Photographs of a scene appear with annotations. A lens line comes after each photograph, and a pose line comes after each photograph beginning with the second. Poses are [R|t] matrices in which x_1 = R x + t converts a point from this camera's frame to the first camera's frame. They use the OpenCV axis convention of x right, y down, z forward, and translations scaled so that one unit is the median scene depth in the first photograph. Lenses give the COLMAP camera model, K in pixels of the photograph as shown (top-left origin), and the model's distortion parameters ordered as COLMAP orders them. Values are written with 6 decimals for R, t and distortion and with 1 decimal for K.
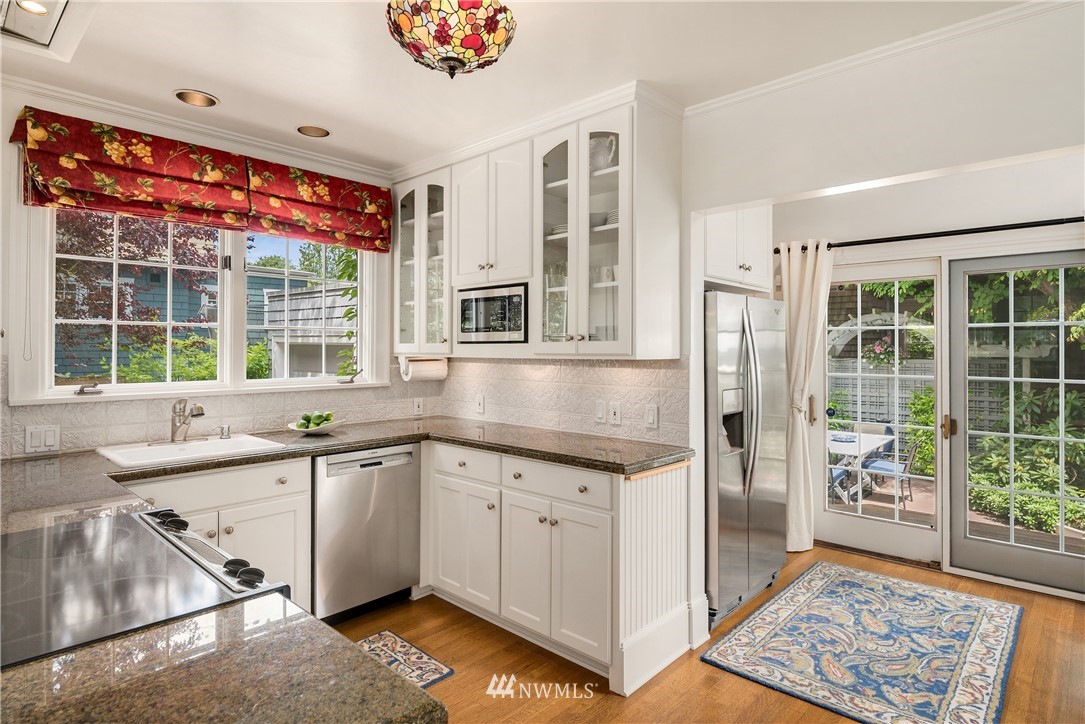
lens RADIAL K [[584.4, 0, 545.1], [0, 584.4, 347.9], [0, 0, 1]] dist [0.003781, -0.000028]
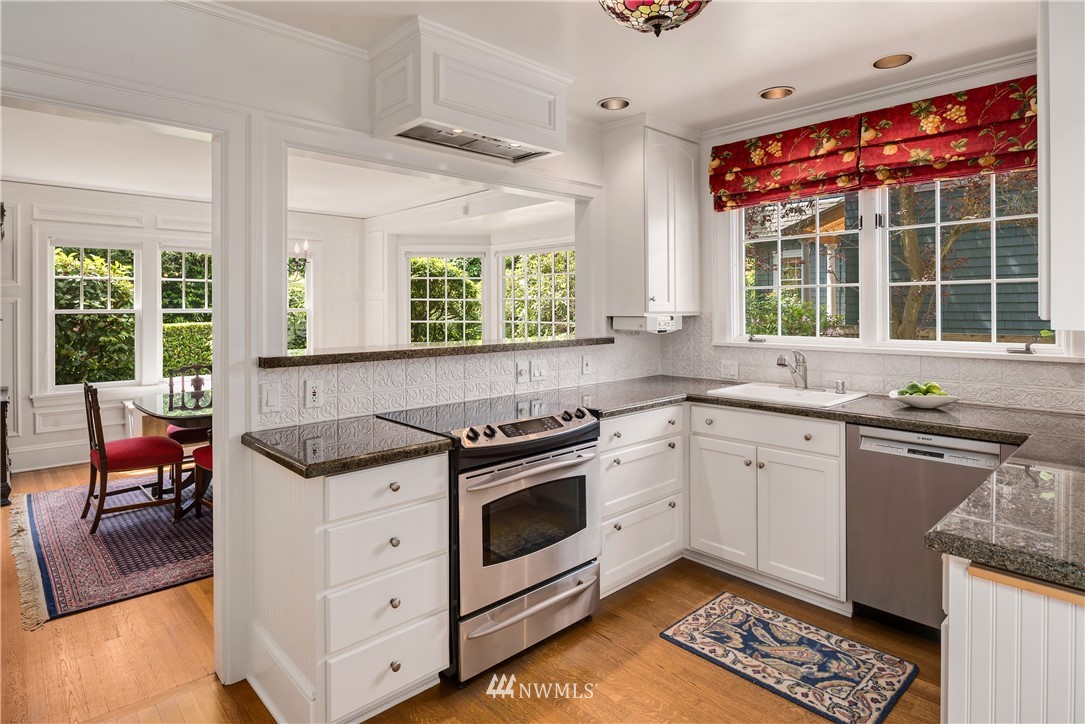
lens RADIAL K [[577.3, 0, 545.3], [0, 577.3, 308.8], [0, 0, 1]] dist [-0.028404, 0.000385]
pose [[-0.070042, -0.005107, -0.997531, 0.517282], [0.000153, 0.999987, -0.005130, 0.009513], [0.997544, -0.000512, -0.070040, 0.557152]]
